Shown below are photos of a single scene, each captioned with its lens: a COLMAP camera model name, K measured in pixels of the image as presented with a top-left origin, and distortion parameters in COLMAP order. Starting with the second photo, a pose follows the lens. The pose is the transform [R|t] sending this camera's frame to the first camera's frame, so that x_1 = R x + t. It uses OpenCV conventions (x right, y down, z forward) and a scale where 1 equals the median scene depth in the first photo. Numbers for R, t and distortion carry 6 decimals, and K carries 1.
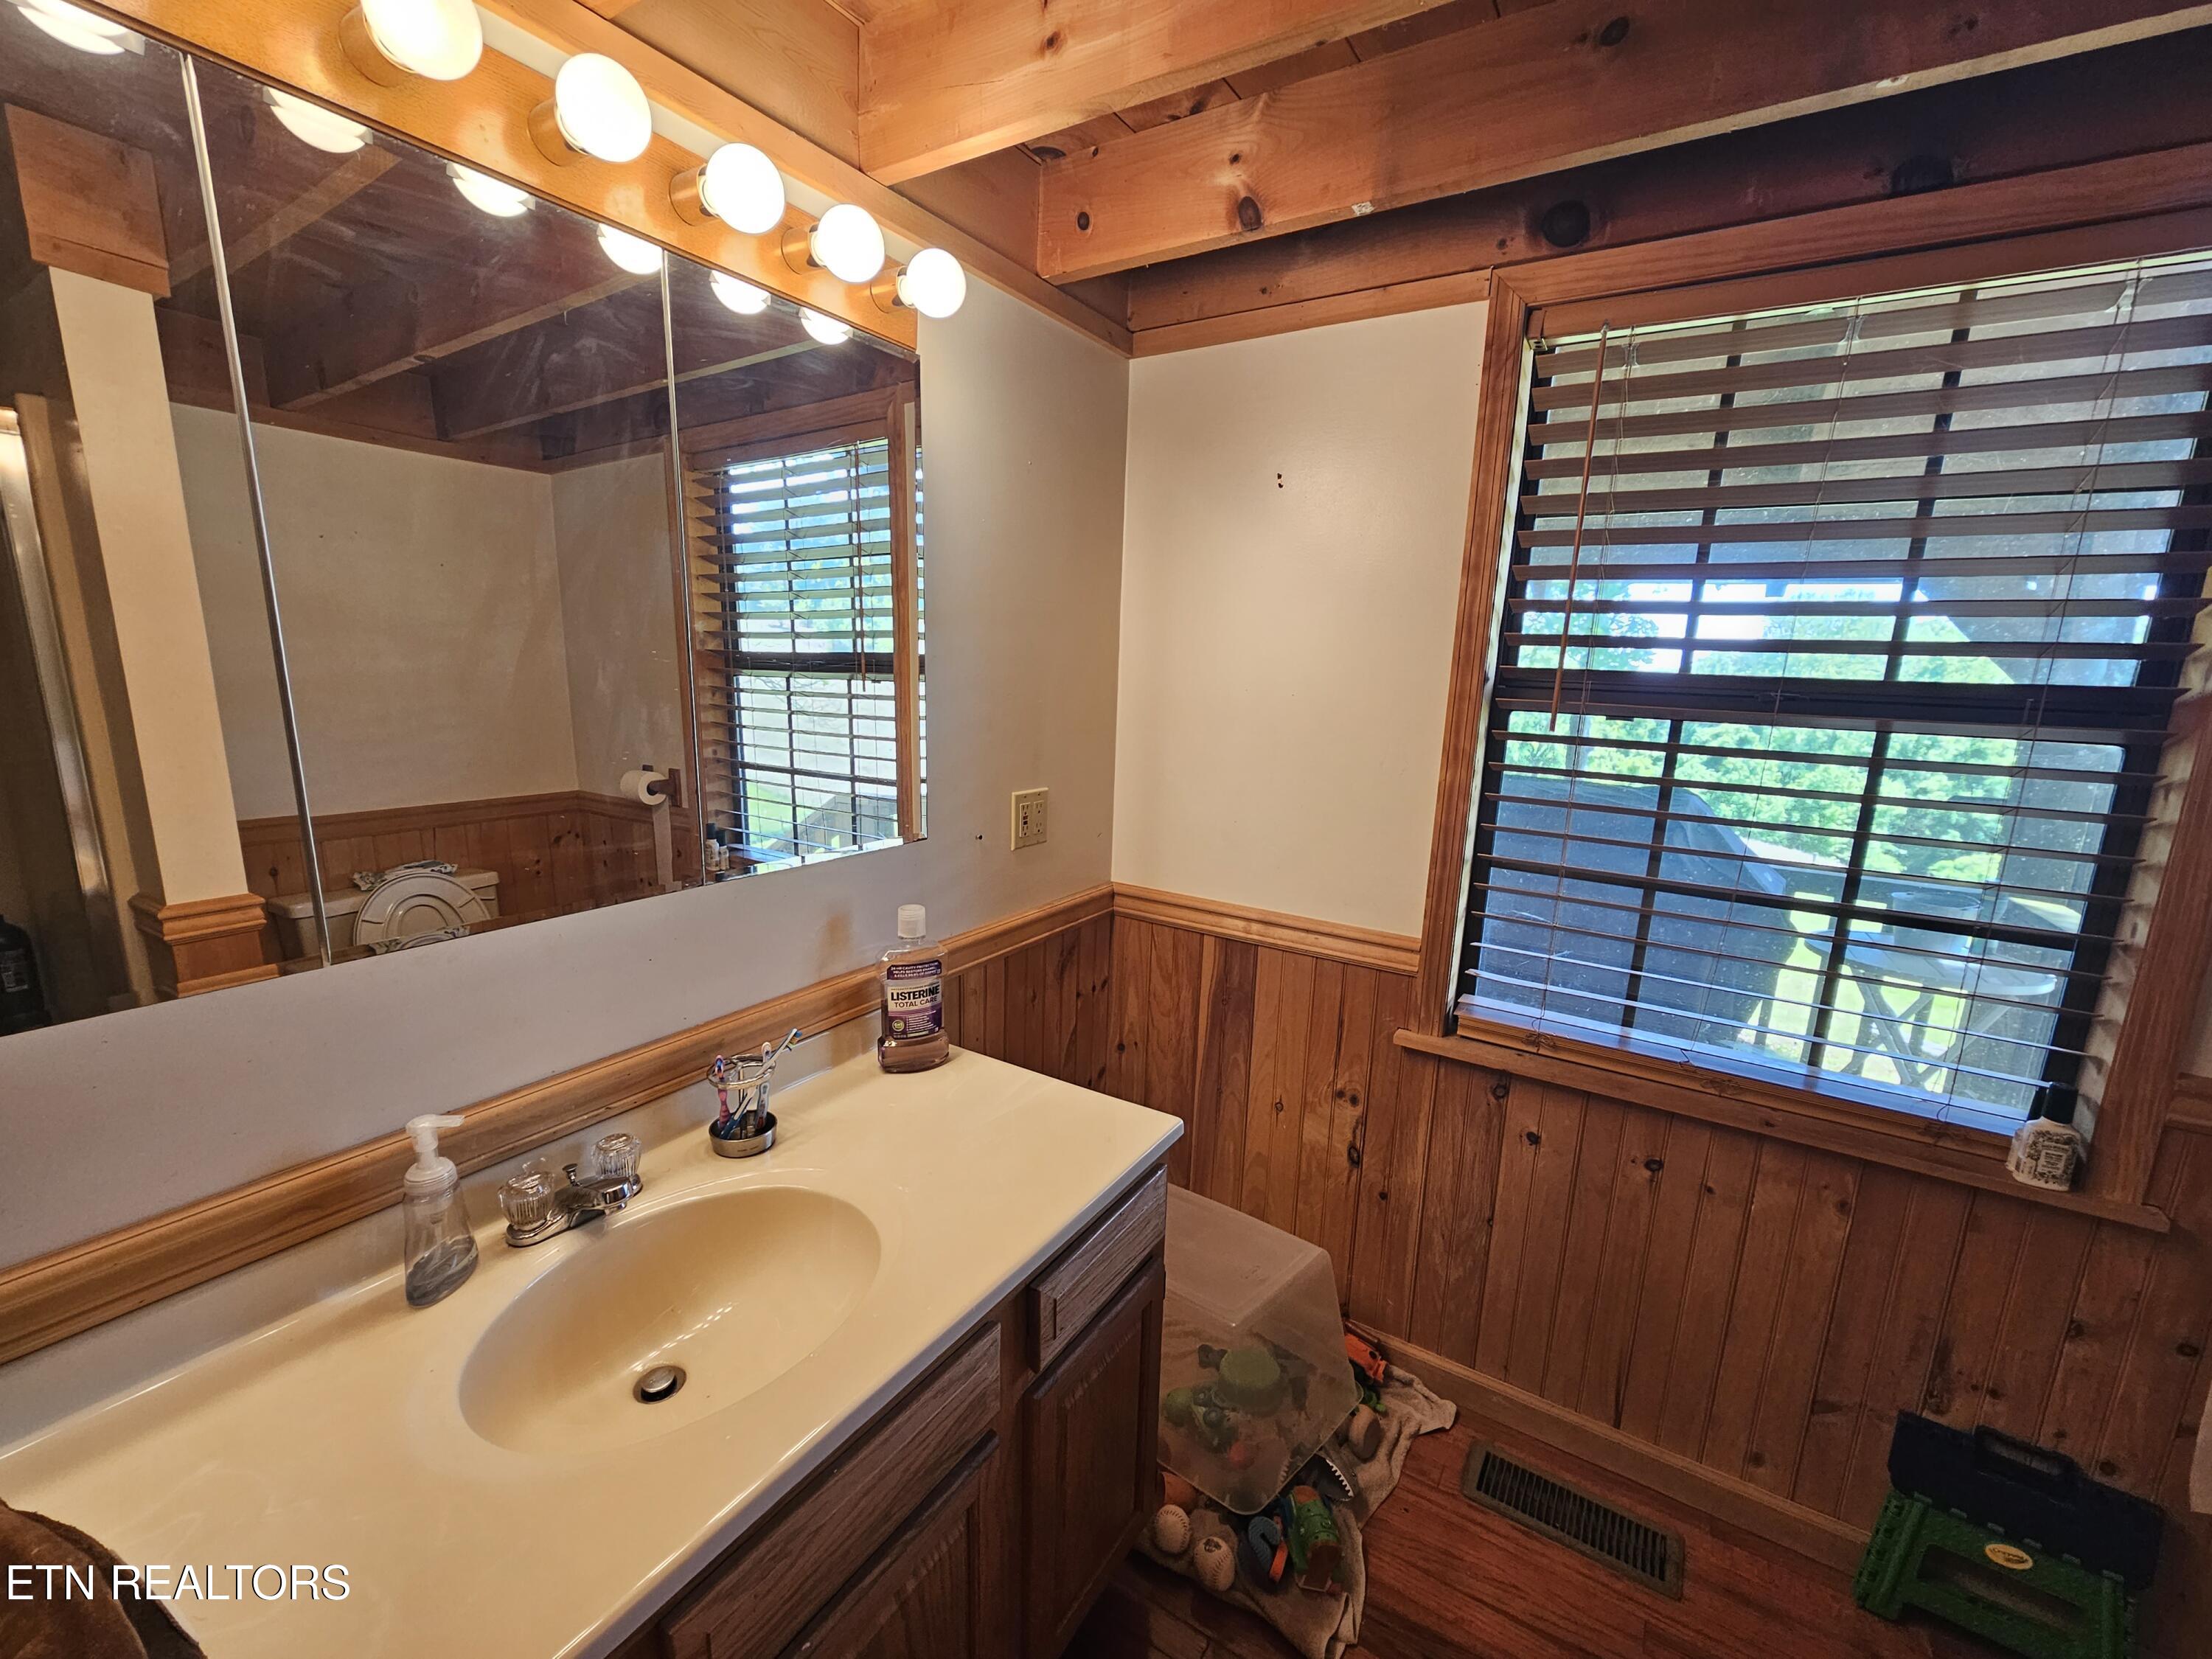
lens RADIAL K [[906.9, 0, 1106.7], [0, 906.9, 842.9], [0, 0, 1]] dist [-0.003415, 0.000068]
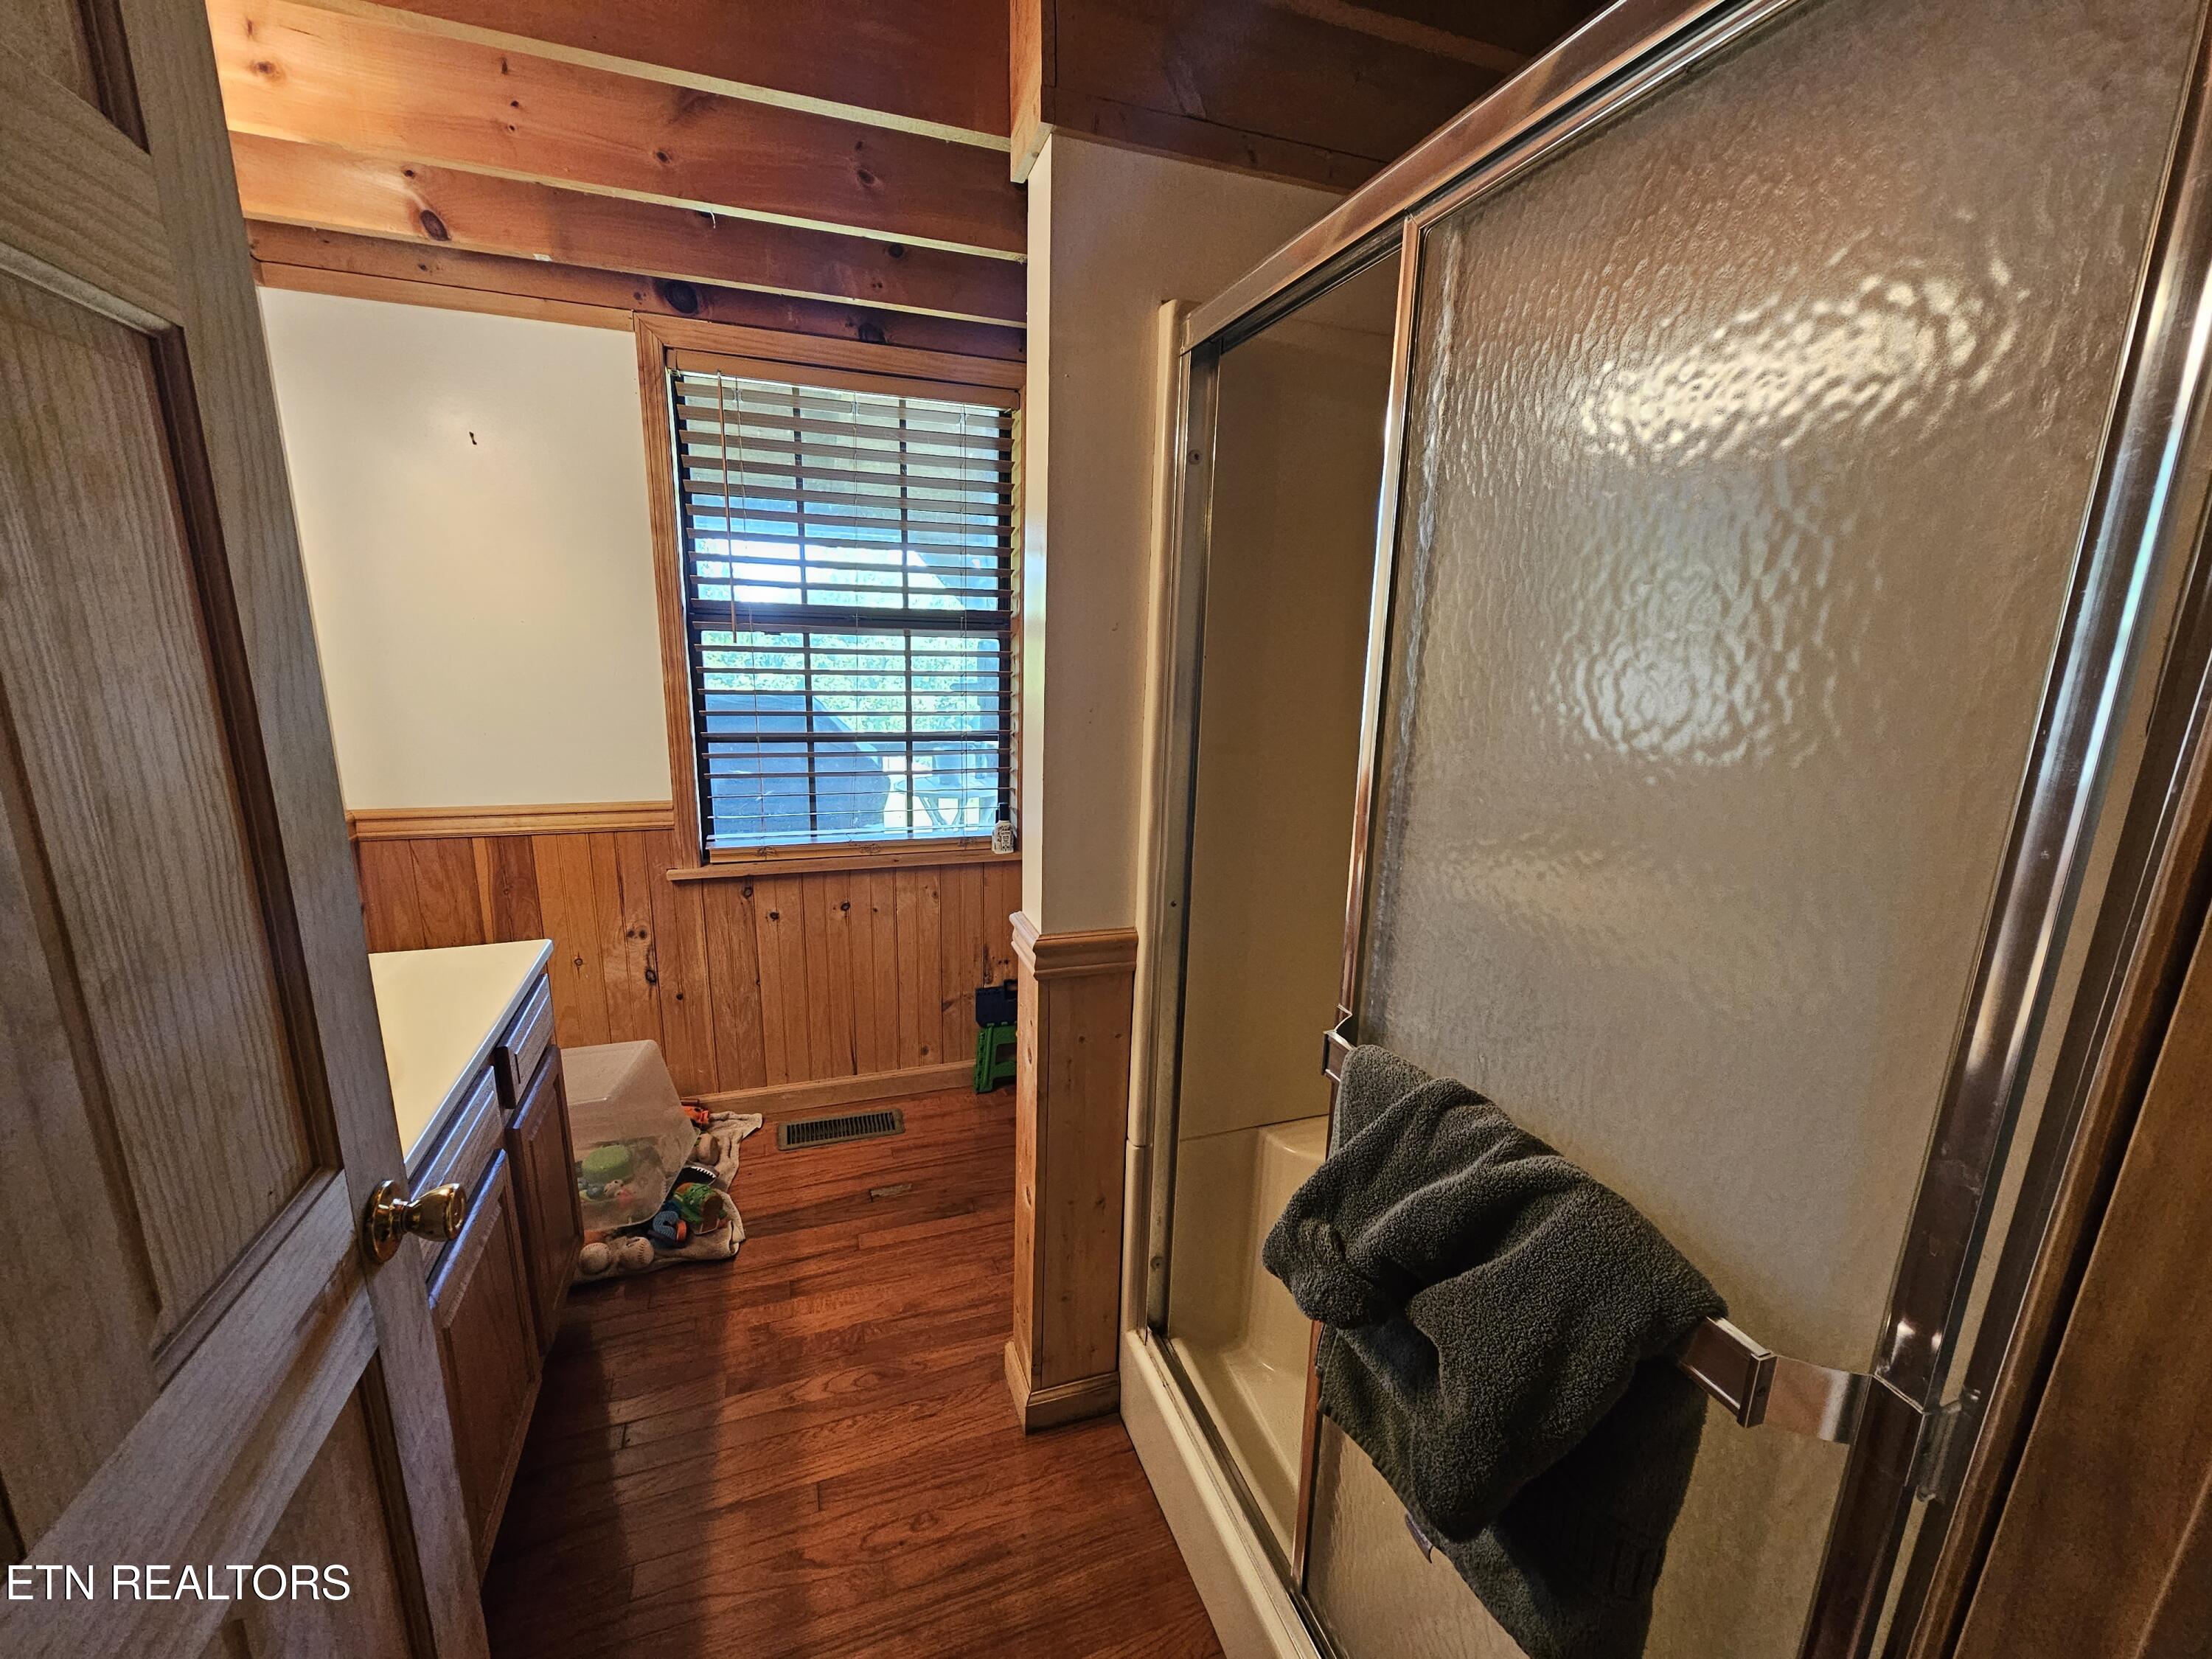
lens RADIAL K [[906.9, 0, 1106.7], [0, 906.9, 842.9], [0, 0, 1]] dist [-0.003415, 0.000068]
pose [[0.612550, -0.198457, 0.765113, -0.324534], [0.145247, 0.979746, 0.137844, 0.078522], [-0.776972, 0.026694, 0.628969, -0.388234]]
